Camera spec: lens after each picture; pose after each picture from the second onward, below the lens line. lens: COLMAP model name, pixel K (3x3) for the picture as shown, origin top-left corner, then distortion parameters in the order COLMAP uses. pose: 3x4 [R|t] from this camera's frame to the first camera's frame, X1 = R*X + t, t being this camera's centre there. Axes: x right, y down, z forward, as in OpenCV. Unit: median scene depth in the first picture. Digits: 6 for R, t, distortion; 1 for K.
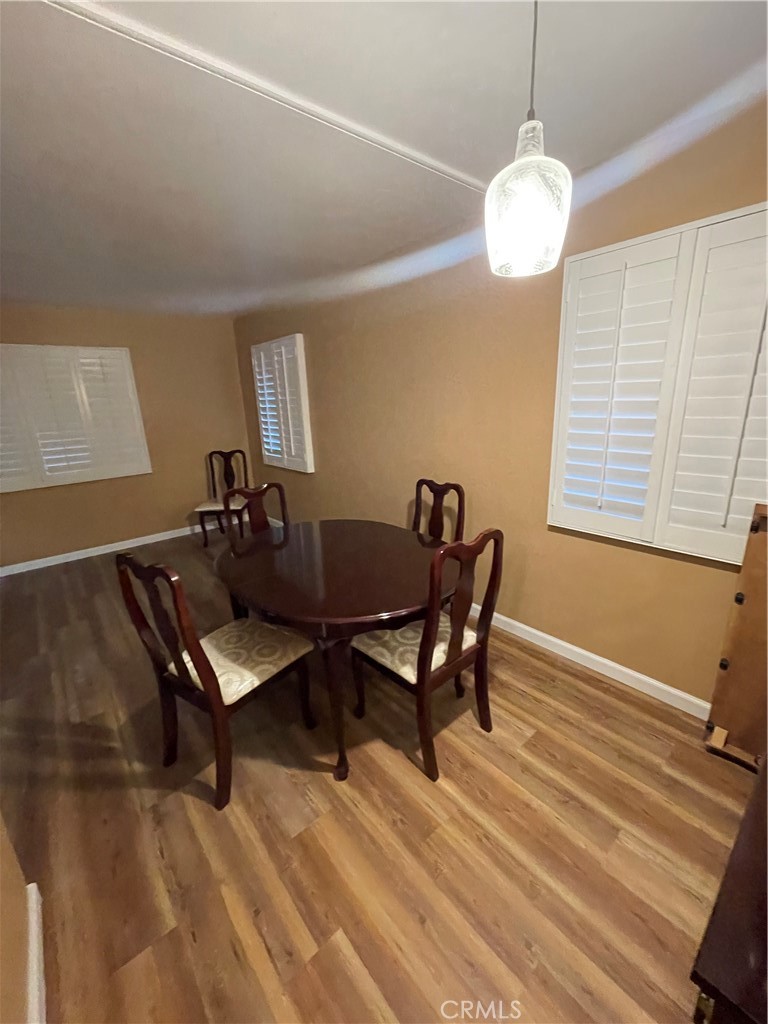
lens RADIAL K [[412.2, 0, 383.7], [0, 412.2, 508.6], [0, 0, 1]] dist [0.002420, -0.000475]
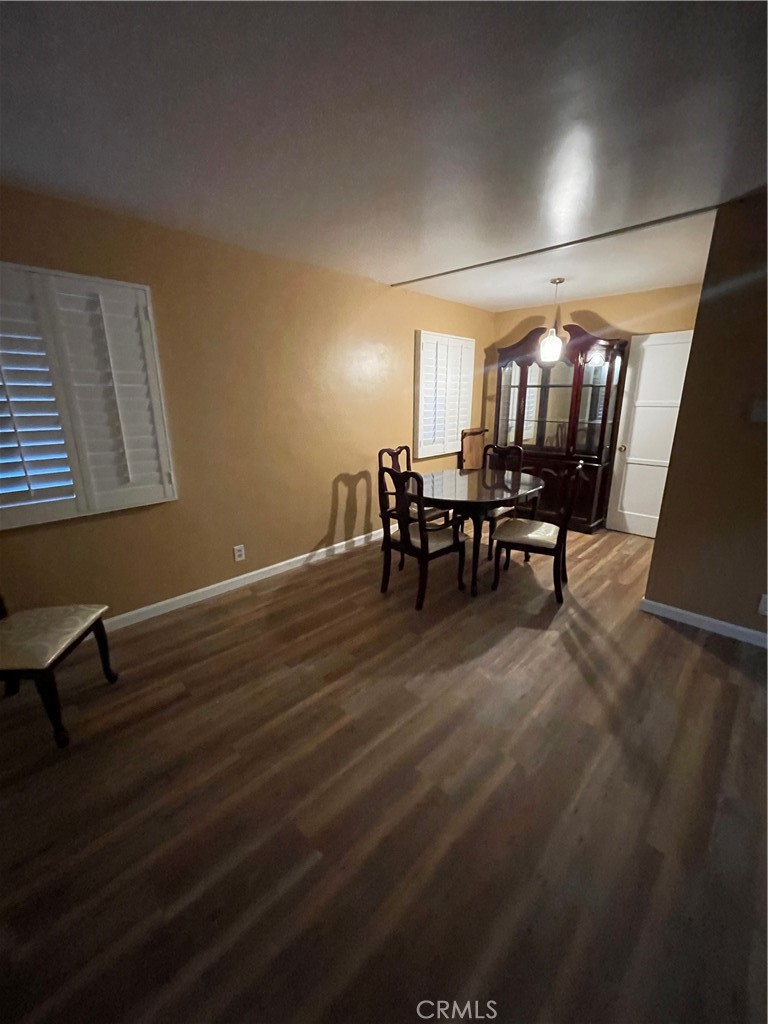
lens RADIAL K [[412.2, 0, 383.7], [0, 412.2, 508.6], [0, 0, 1]] dist [0.002420, -0.000475]
pose [[-0.099265, -0.229539, 0.968224, -1.848079], [0.264137, 0.932044, 0.248042, -0.323998], [-0.959363, 0.280366, -0.031890, 1.518202]]
